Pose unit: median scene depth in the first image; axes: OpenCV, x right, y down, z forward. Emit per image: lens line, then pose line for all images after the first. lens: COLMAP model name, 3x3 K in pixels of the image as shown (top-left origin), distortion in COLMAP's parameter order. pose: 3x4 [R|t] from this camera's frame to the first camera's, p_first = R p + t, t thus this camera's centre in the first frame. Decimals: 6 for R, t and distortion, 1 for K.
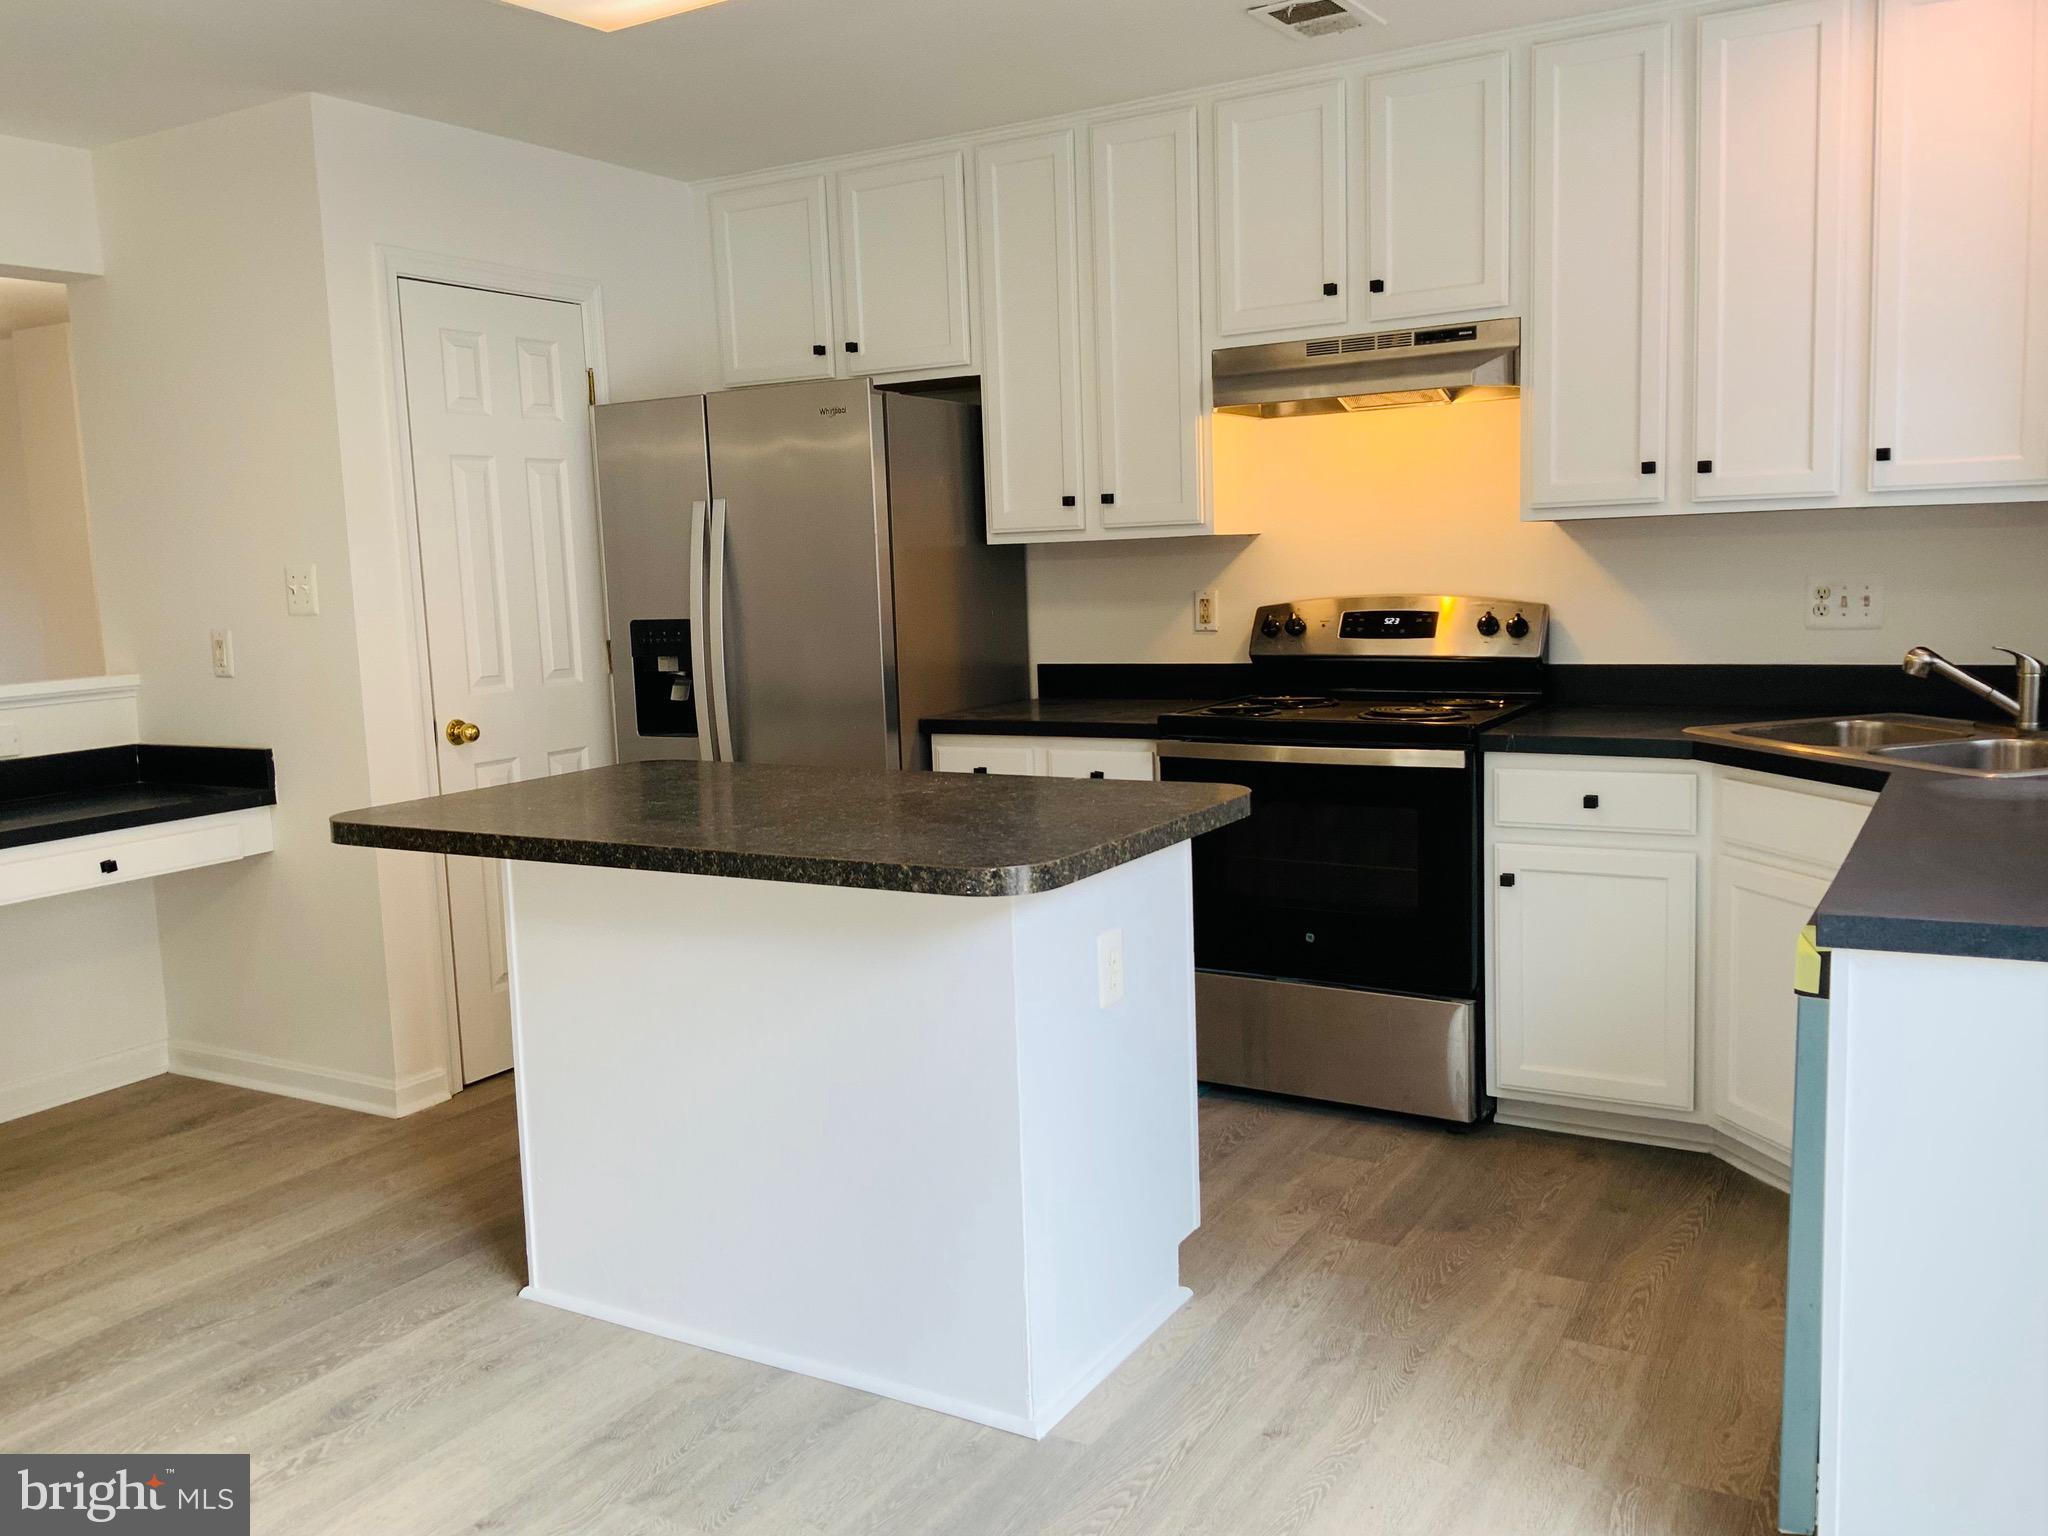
lens RADIAL K [[1705.5, 0, 1024.0], [0, 1705.5, 768.0], [0, 0, 1]] dist [0.114433, -0.196680]
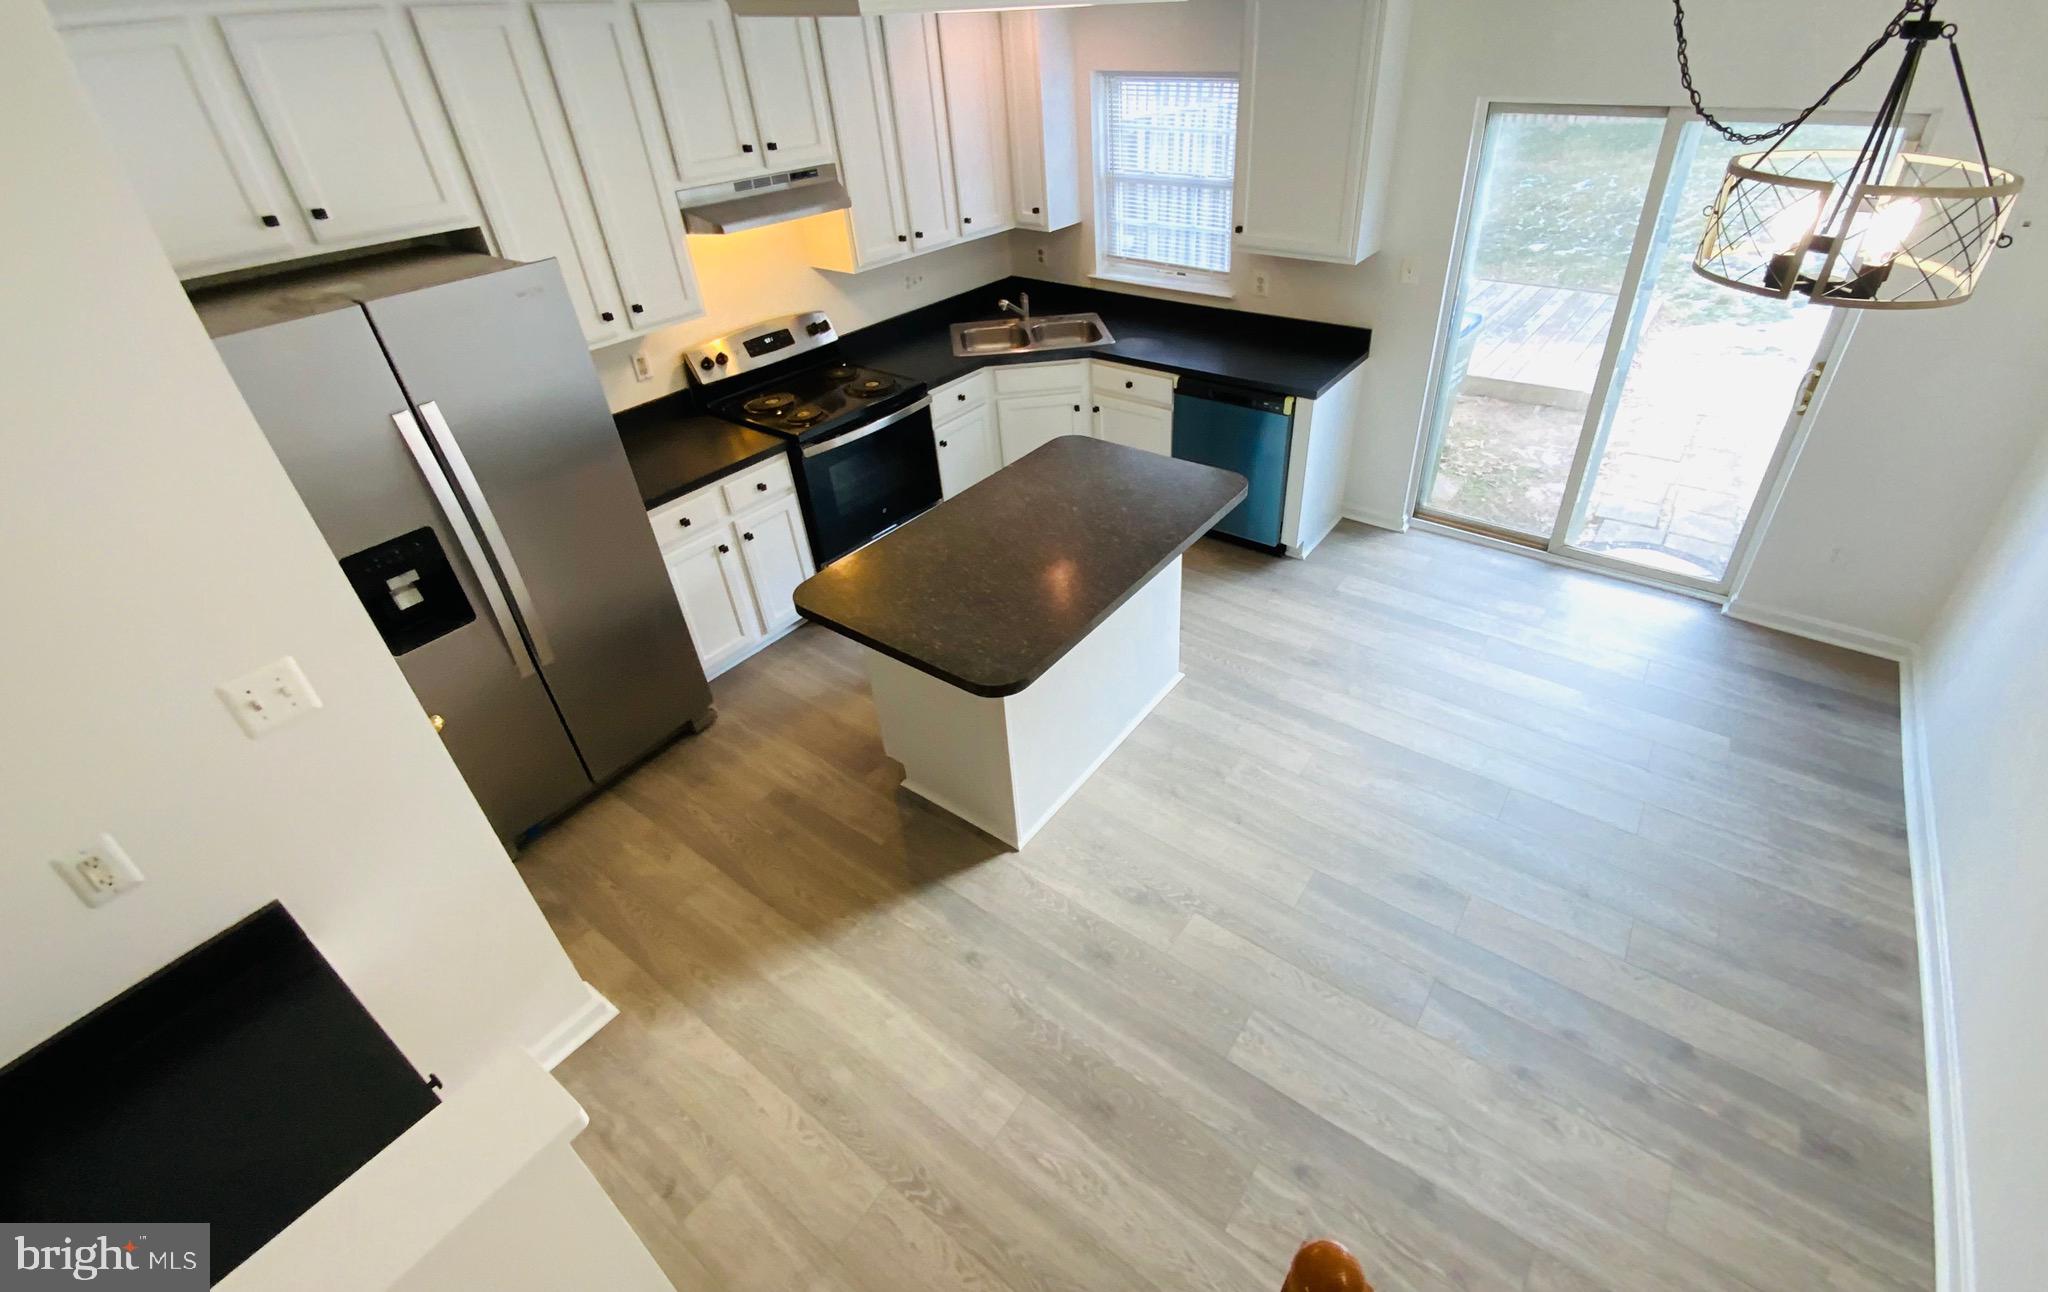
lens RADIAL K [[869.3, 0, 1148.9], [0, 869.3, 582.8], [0, 0, 1]] dist [0.000799, -0.000009]
pose [[0.039946, -0.514948, 0.856290, -0.727277], [0.144534, 0.850939, 0.504988, -0.292923], [-0.988693, 0.103591, 0.108419, 0.589186]]
